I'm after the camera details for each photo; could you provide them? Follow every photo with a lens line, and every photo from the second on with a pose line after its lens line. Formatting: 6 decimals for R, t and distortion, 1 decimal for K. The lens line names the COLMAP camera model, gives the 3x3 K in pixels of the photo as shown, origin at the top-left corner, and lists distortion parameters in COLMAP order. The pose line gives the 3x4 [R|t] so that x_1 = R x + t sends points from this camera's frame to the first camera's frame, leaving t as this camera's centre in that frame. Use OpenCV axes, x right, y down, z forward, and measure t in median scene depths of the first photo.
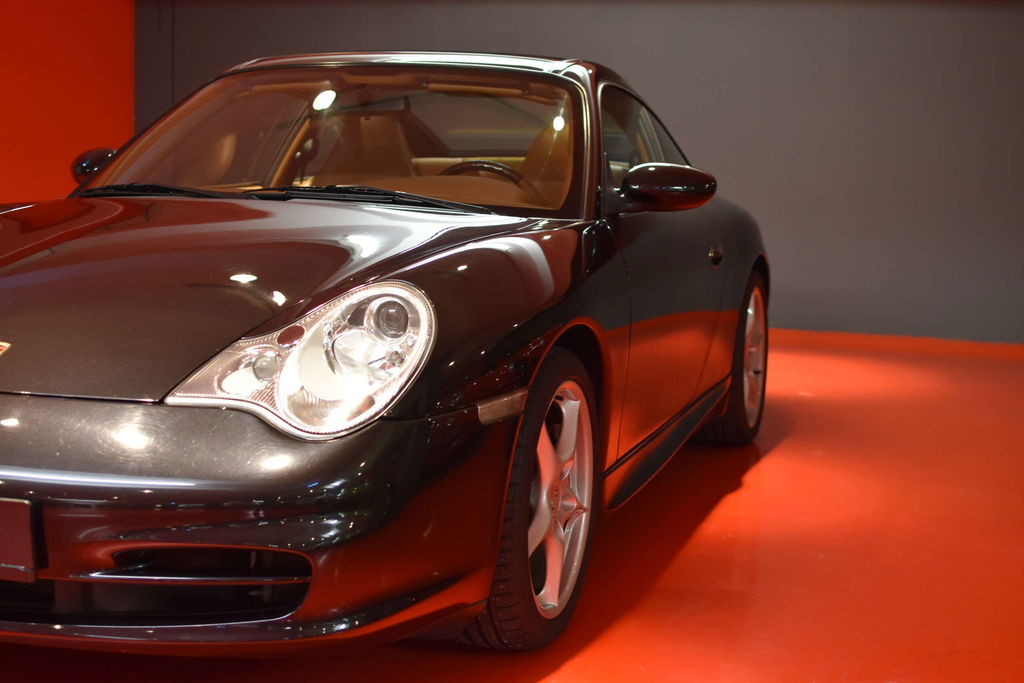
lens RADIAL K [[1627.9, 0, 512.0], [0, 1627.9, 341.5], [0, 0, 1]] dist [-0.204807, 0.128942]
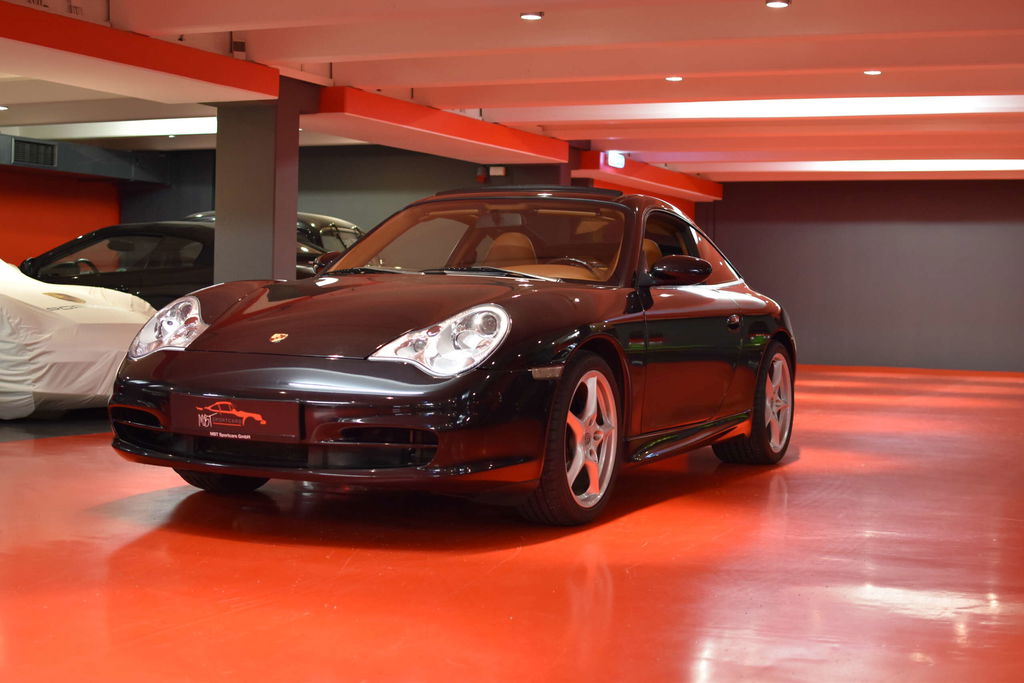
lens RADIAL K [[1627.9, 0, 512.0], [0, 1627.9, 341.5], [0, 0, 1]] dist [-0.204807, 0.128942]
pose [[0.990868, -0.000646, -0.134836, 0.209429], [-0.012682, 0.995109, -0.097965, 0.192392], [0.134240, 0.098781, 0.986013, -0.861318]]
